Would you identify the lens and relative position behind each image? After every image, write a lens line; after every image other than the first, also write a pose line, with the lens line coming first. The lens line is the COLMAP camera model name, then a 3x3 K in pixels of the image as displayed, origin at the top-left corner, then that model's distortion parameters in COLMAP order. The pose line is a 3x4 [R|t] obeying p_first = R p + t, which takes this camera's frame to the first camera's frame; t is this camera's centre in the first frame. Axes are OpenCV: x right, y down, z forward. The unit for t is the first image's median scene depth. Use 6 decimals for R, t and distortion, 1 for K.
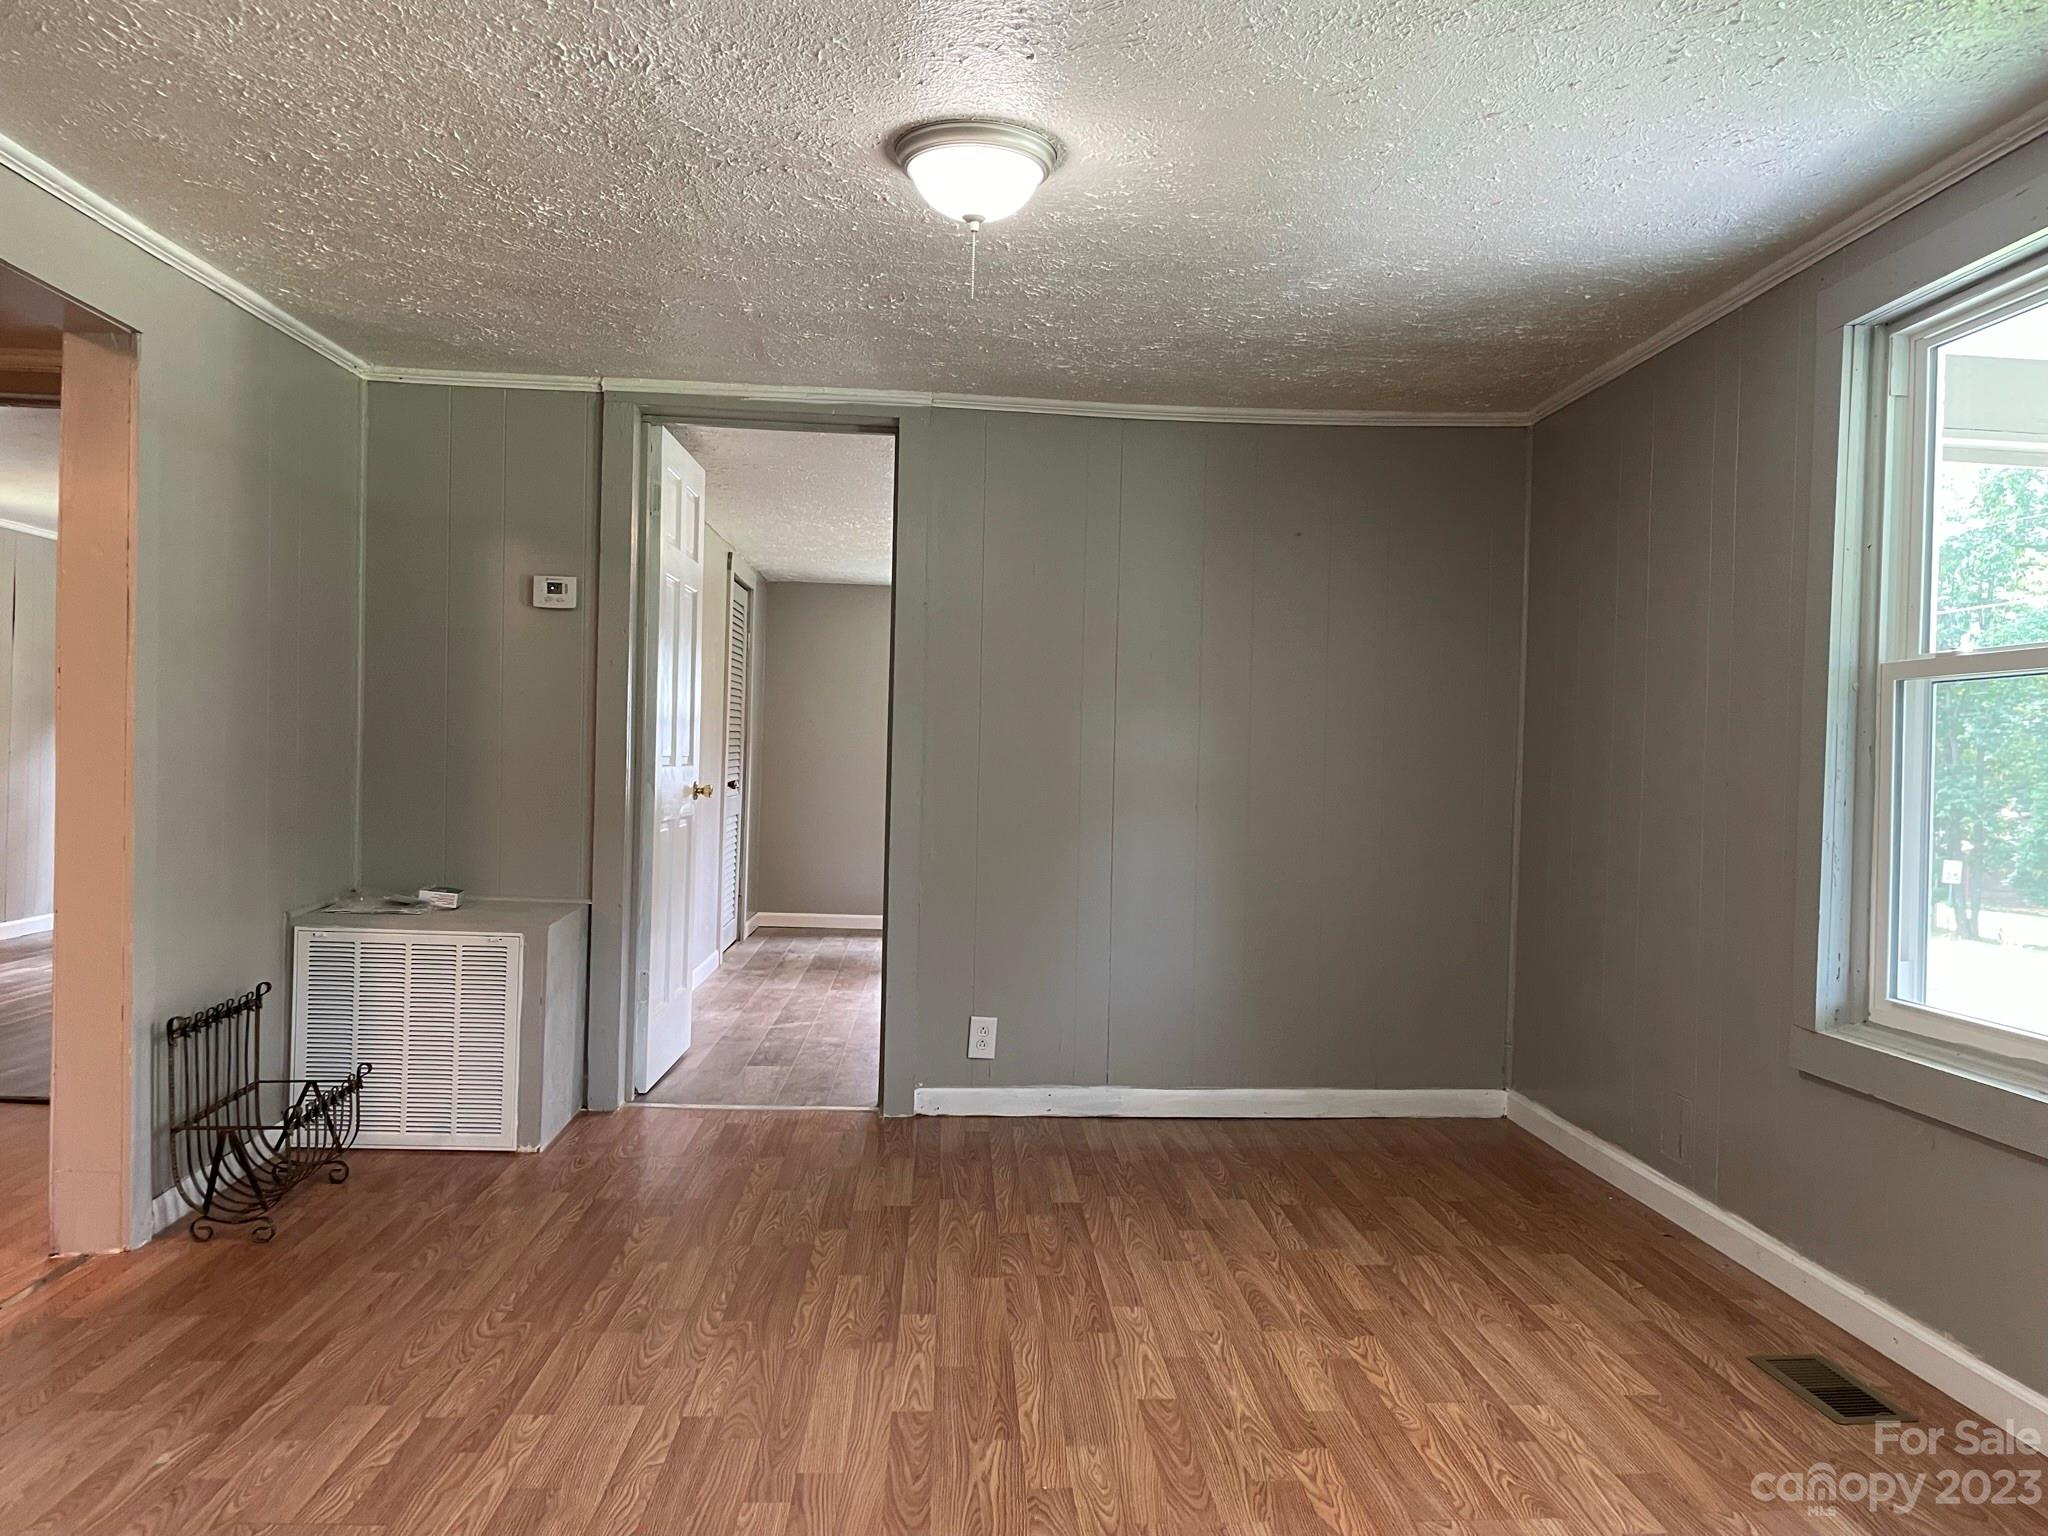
lens RADIAL K [[1546.1, 0, 1027.4], [0, 1546.1, 779.1], [0, 0, 1]] dist [0.092955, -0.118767]
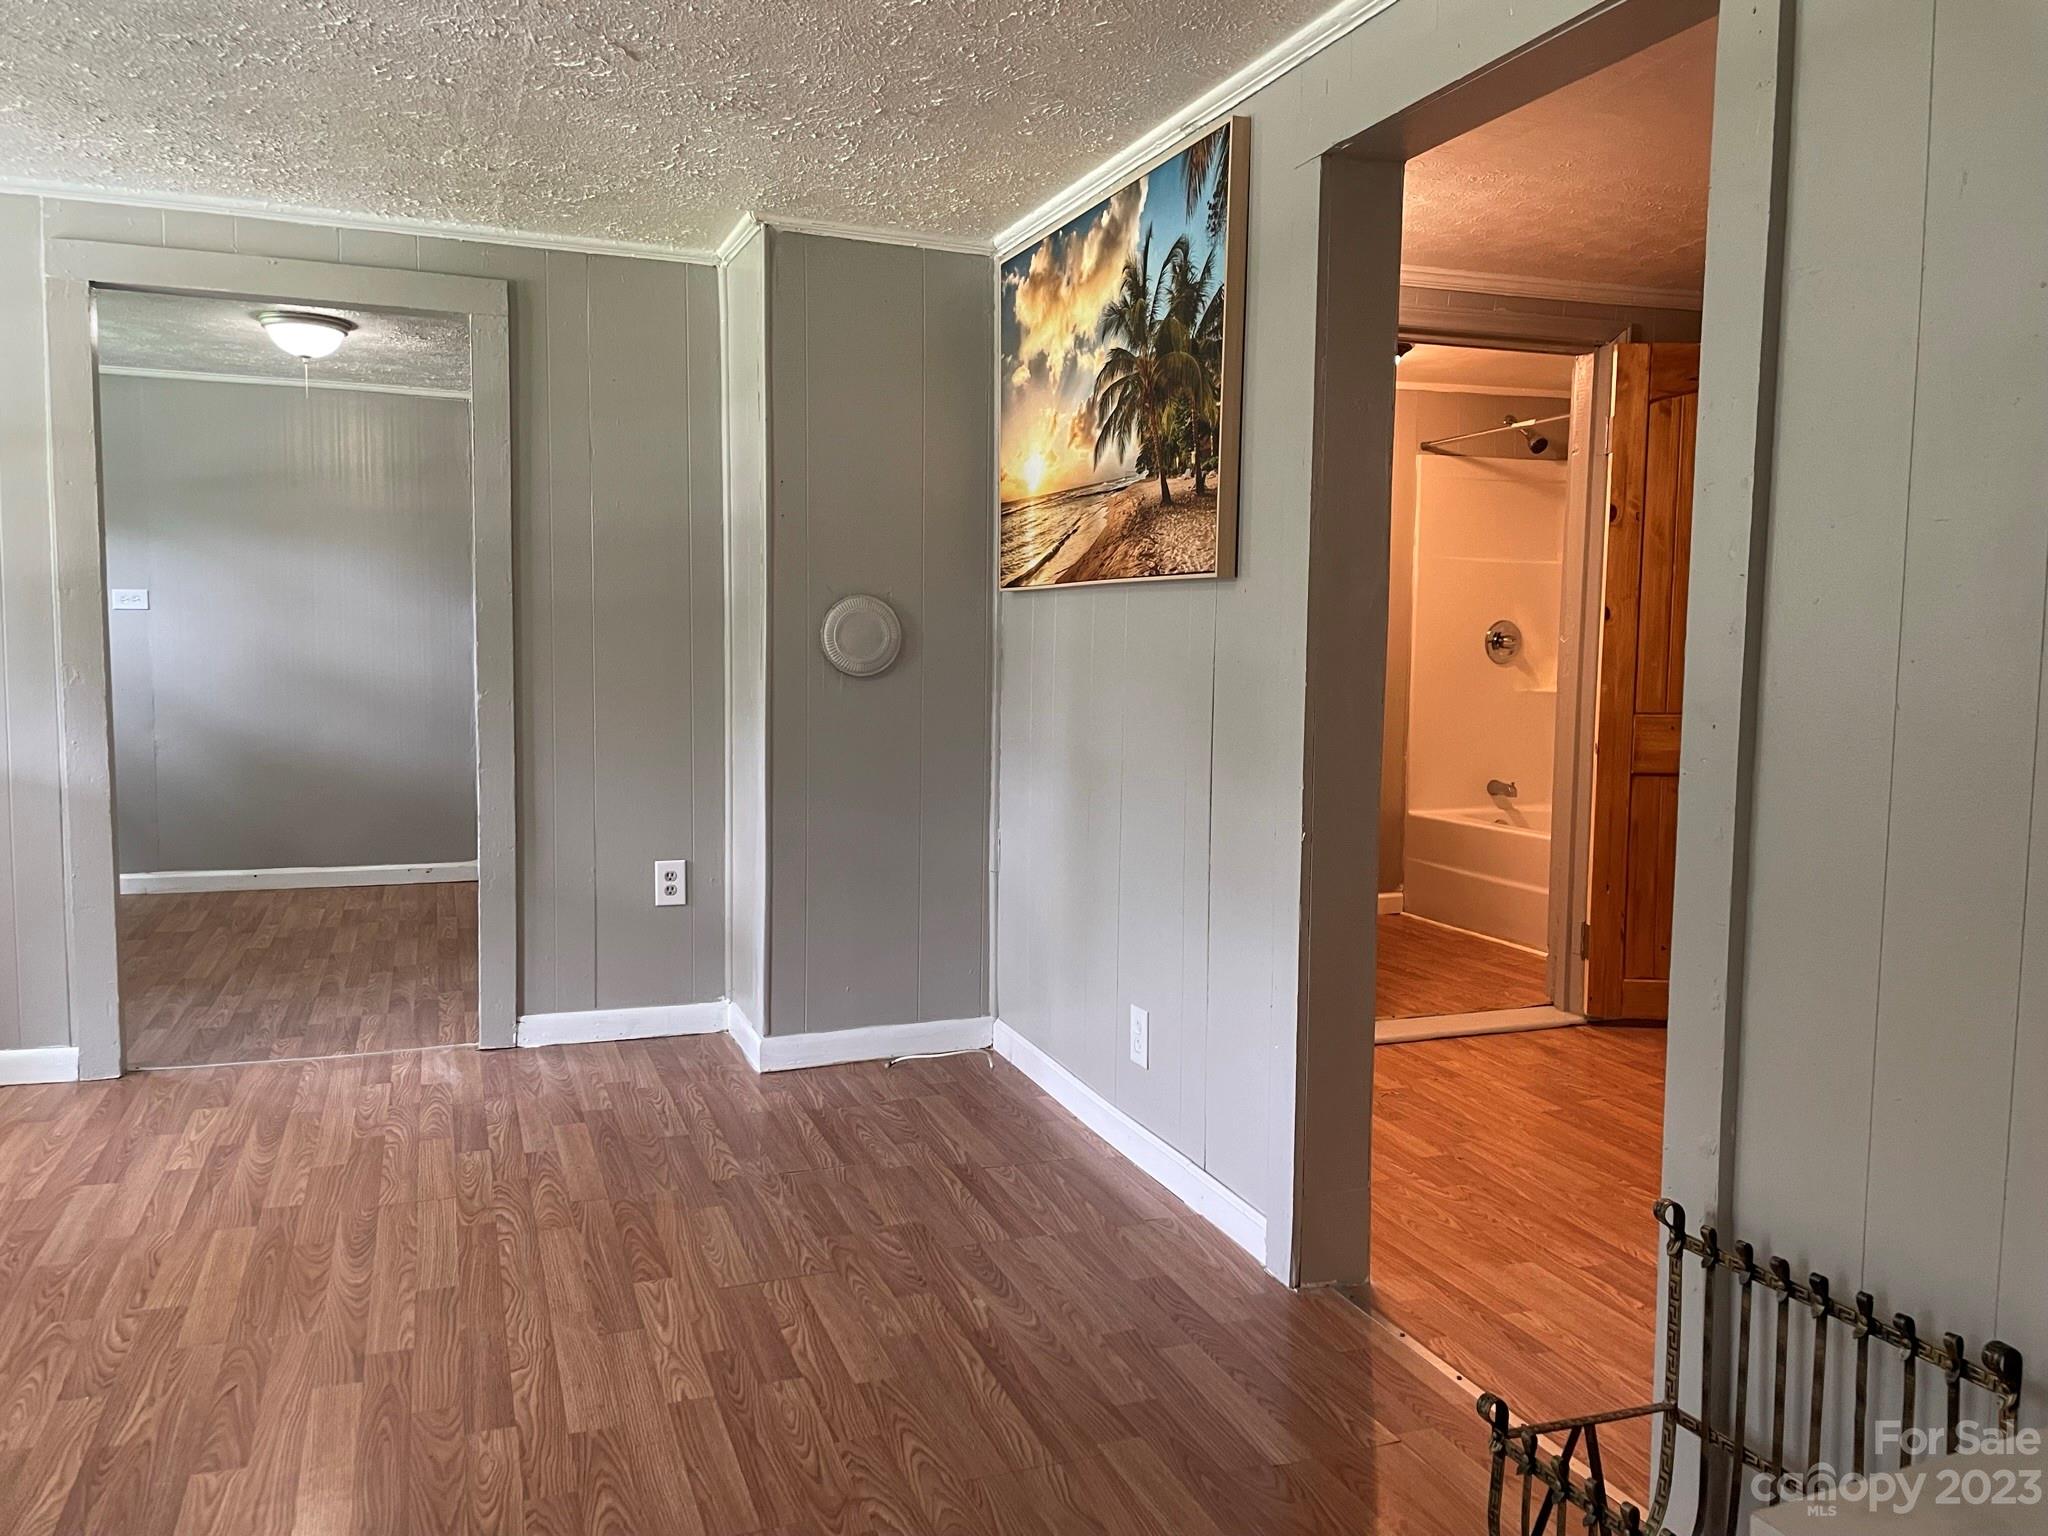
lens RADIAL K [[1546.1, 0, 1039.9], [0, 1546.1, 768.3], [0, 0, 1]] dist [0.092955, -0.118767]
pose [[-0.949312, -0.011682, -0.314117, -0.184299], [-0.043053, 0.994724, 0.093118, -0.042122], [0.311372, 0.101922, -0.944807, 1.587546]]
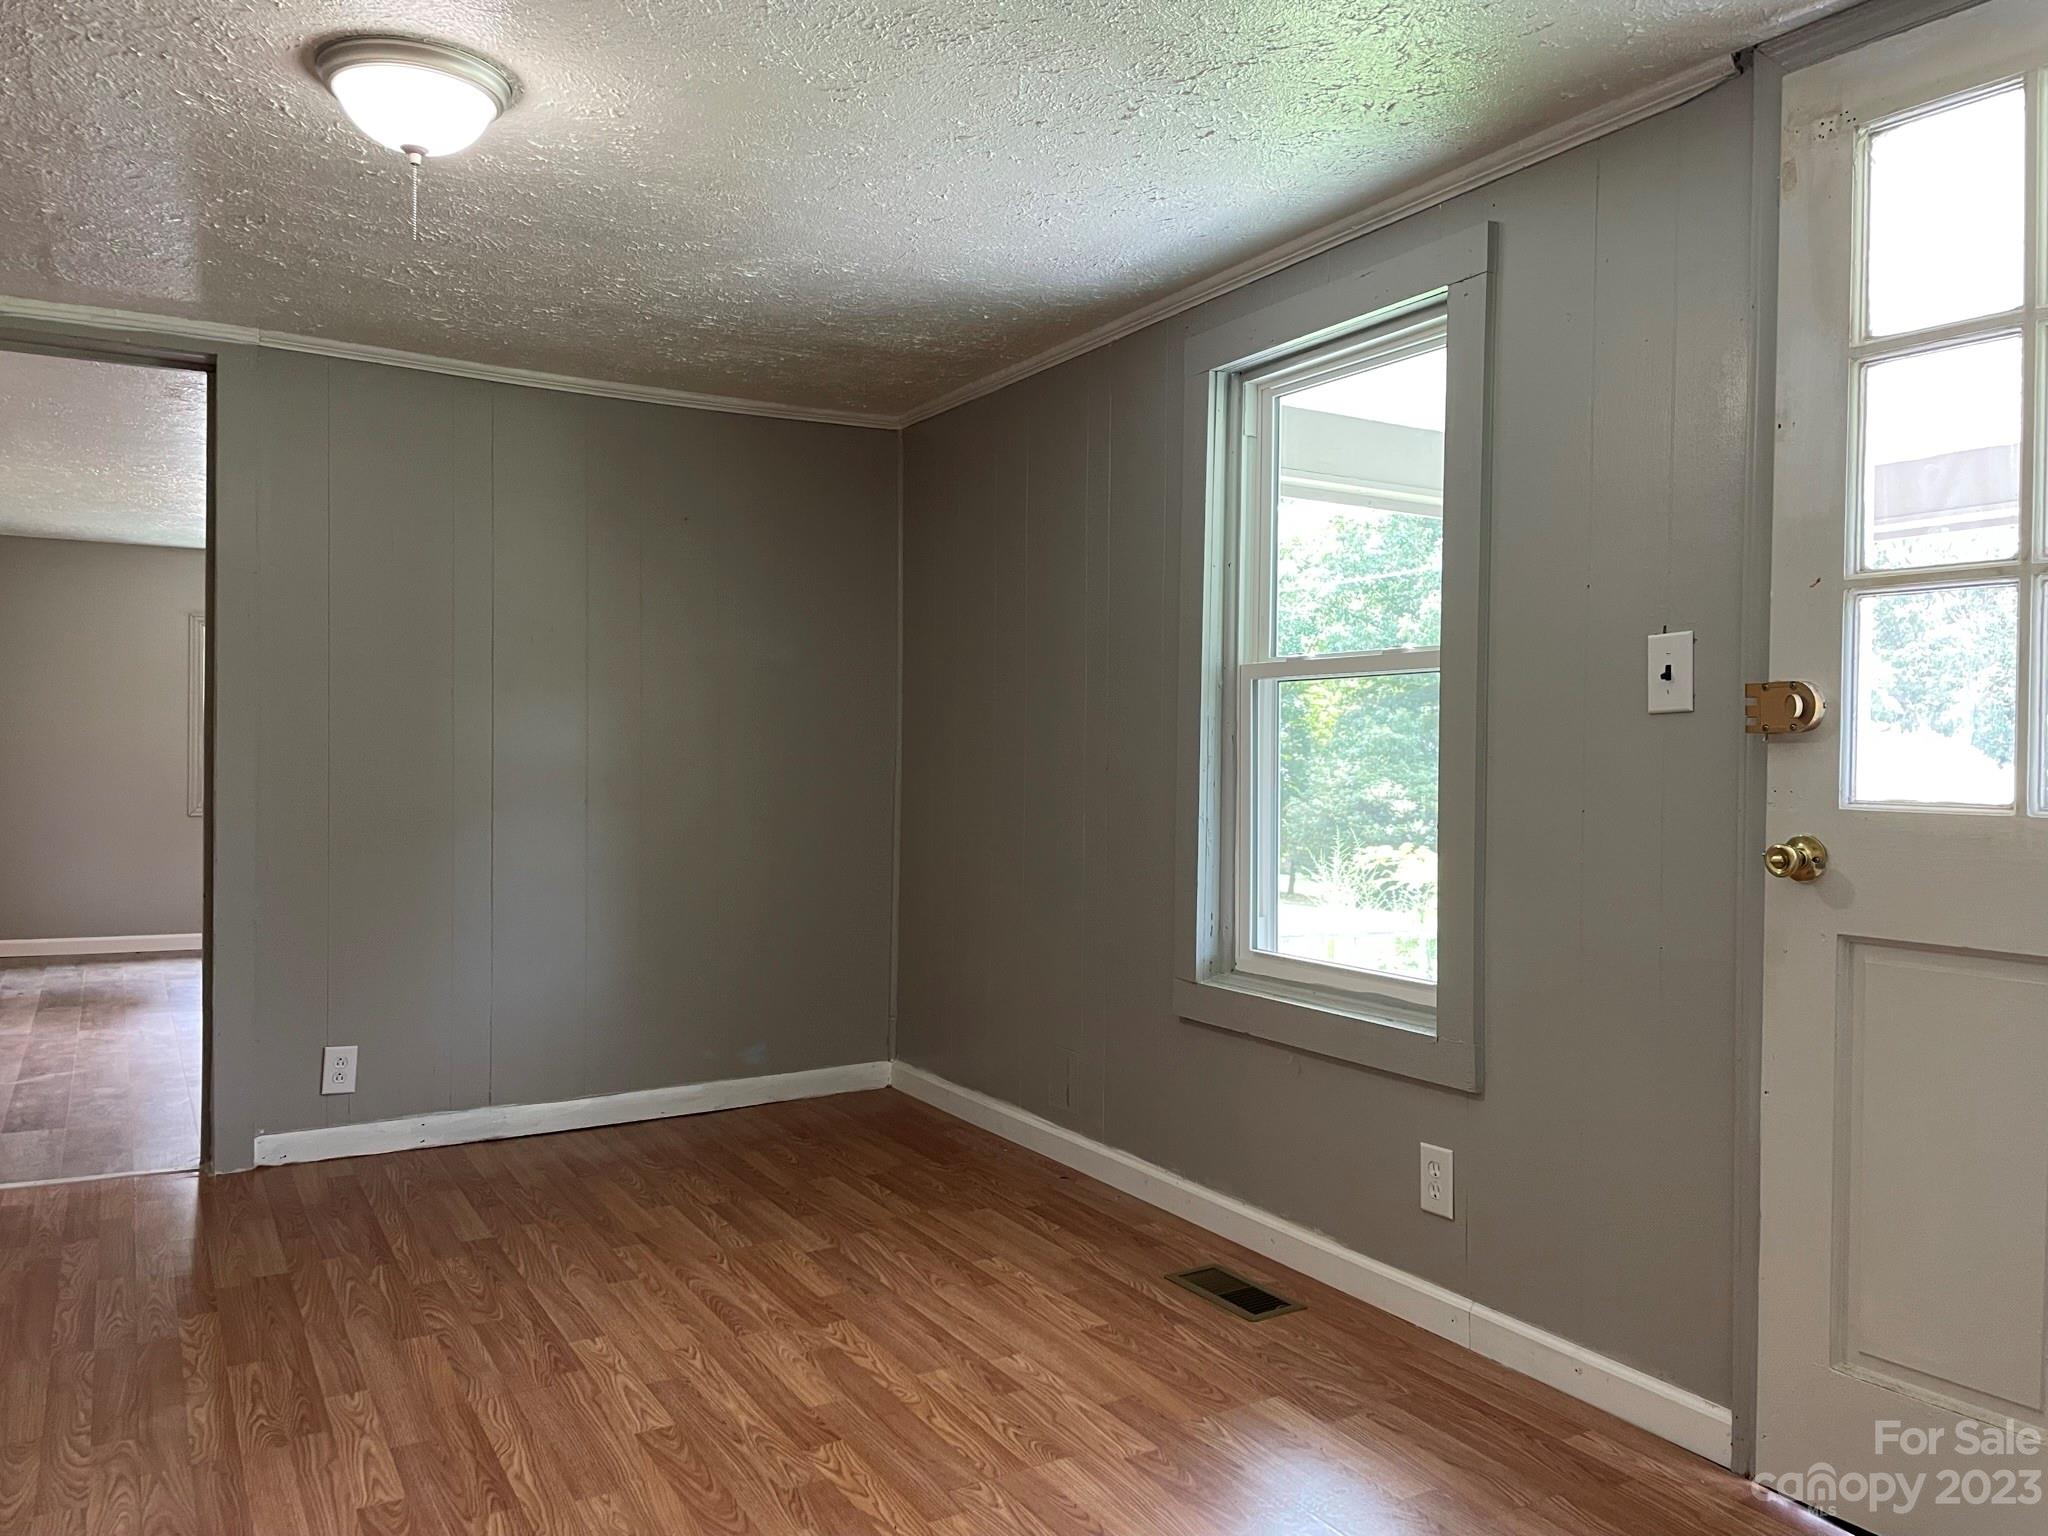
lens RADIAL K [[1546.1, 0, 1032.9], [0, 1546.1, 770.3], [0, 0, 1]] dist [0.092955, -0.118767]
pose [[0.891266, -0.019610, 0.453057, -0.119334], [0.016541, 0.999806, 0.010736, -0.009473], [-0.453180, -0.002074, 0.891417, 0.040064]]
